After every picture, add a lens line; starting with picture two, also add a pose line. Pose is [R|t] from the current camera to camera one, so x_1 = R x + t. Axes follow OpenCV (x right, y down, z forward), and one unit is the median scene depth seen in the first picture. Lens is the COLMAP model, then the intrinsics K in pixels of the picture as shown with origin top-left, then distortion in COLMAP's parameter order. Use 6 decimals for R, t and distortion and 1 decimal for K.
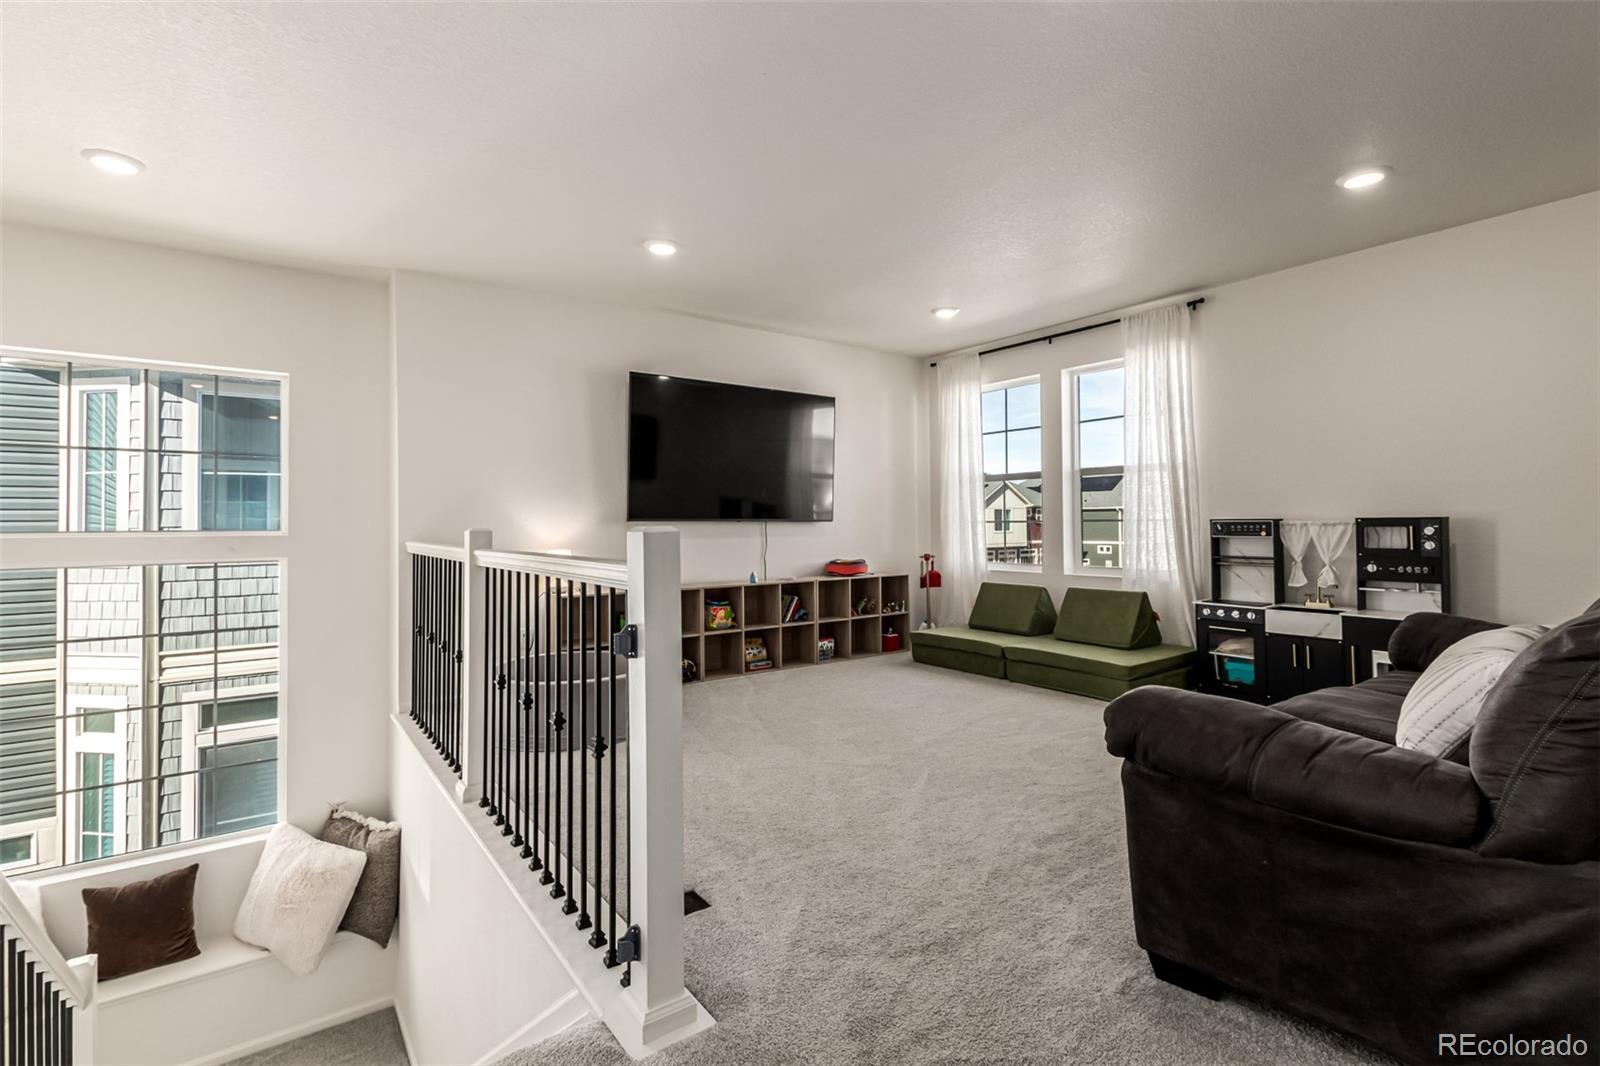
lens RADIAL K [[726.9, 0, 810.9], [0, 726.9, 517.3], [0, 0, 1]] dist [-0.000424, 0.000356]
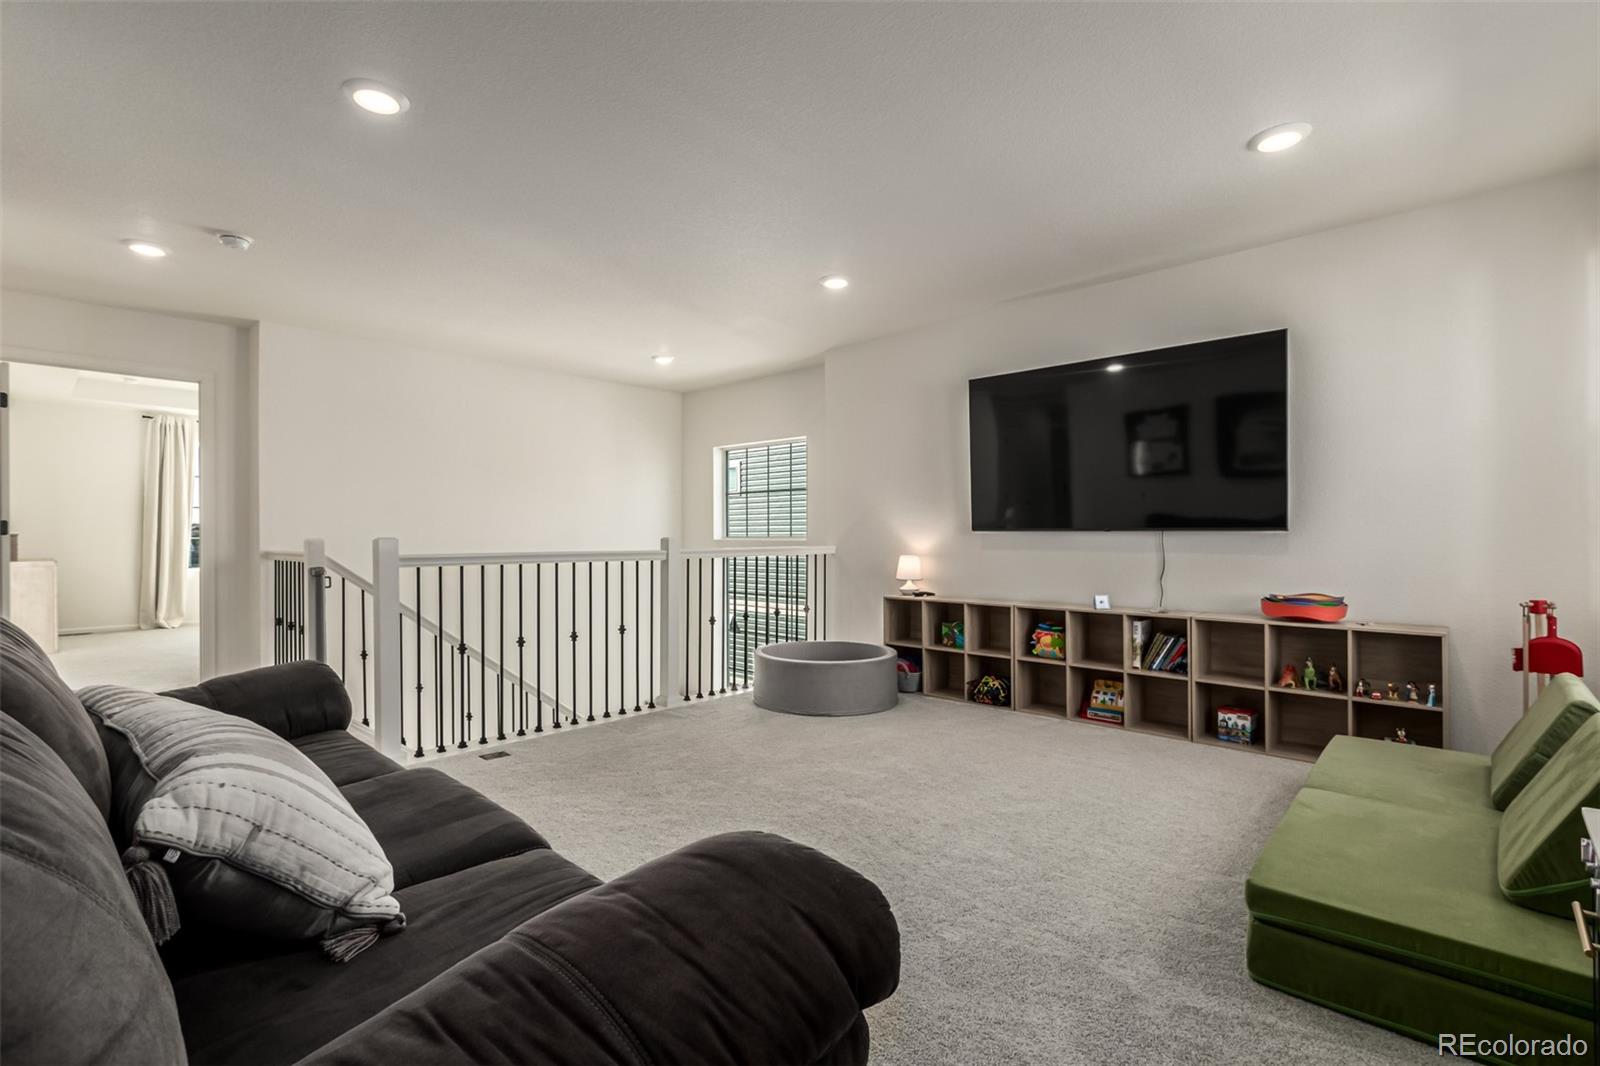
lens RADIAL K [[726.9, 0, 805.1], [0, 726.9, 540.5], [0, 0, 1]] dist [-0.000424, 0.000356]
pose [[0.202839, 0.008307, -0.979177, 0.595717], [-0.000720, 0.999965, 0.008334, 0.009781], [0.979212, -0.000985, 0.202838, 0.510984]]
